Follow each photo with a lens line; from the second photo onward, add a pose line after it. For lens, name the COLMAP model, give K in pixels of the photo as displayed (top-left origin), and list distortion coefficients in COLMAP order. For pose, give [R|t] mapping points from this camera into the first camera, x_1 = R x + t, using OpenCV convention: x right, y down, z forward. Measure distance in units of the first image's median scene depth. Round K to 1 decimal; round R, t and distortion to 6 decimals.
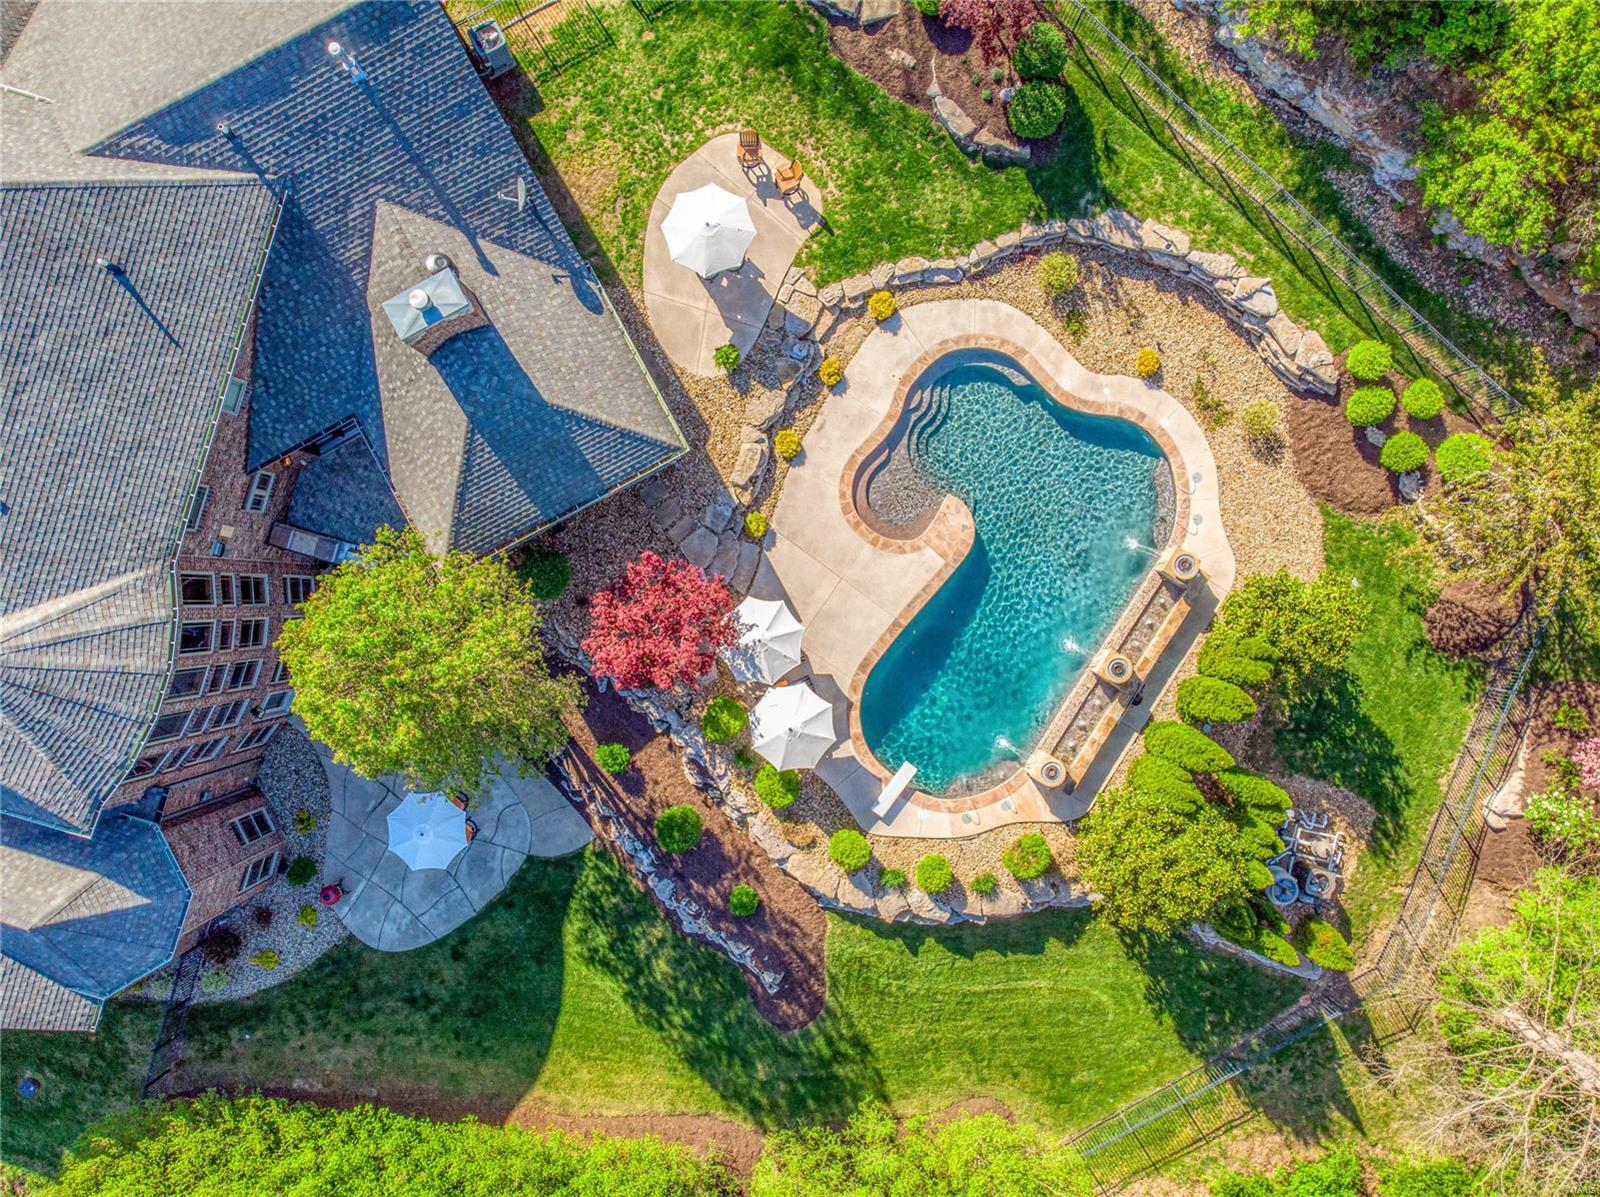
lens RADIAL K [[1196.4, 0, 800.0], [0, 1196.4, 598.5], [0, 0, 1]] dist [-0.001901, 0.055408]
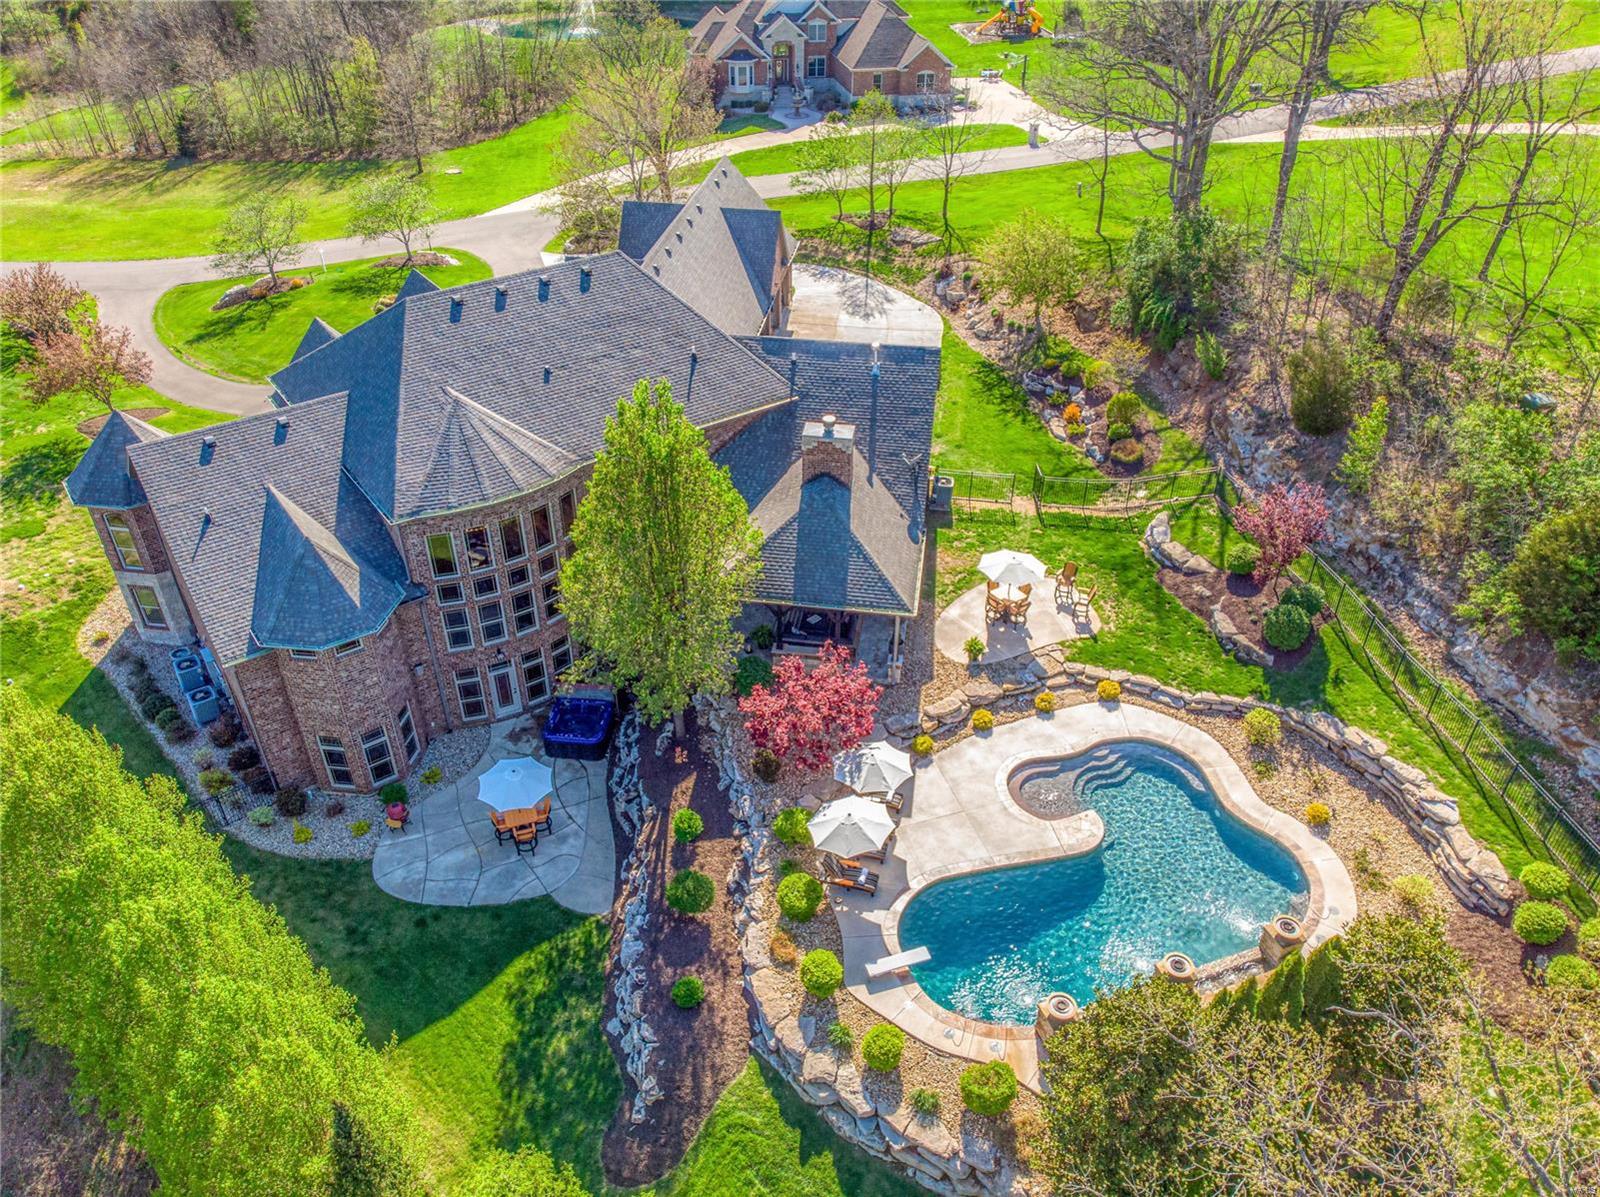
lens RADIAL K [[1196.4, 0, 800.0], [0, 1196.4, 598.5], [0, 0, 1]] dist [-0.001901, 0.055408]
pose [[0.801433, 0.350921, -0.484313, 0.370758], [-0.598023, 0.458583, -0.657320, 0.689501], [-0.008569, 0.816429, 0.577382, 0.235517]]
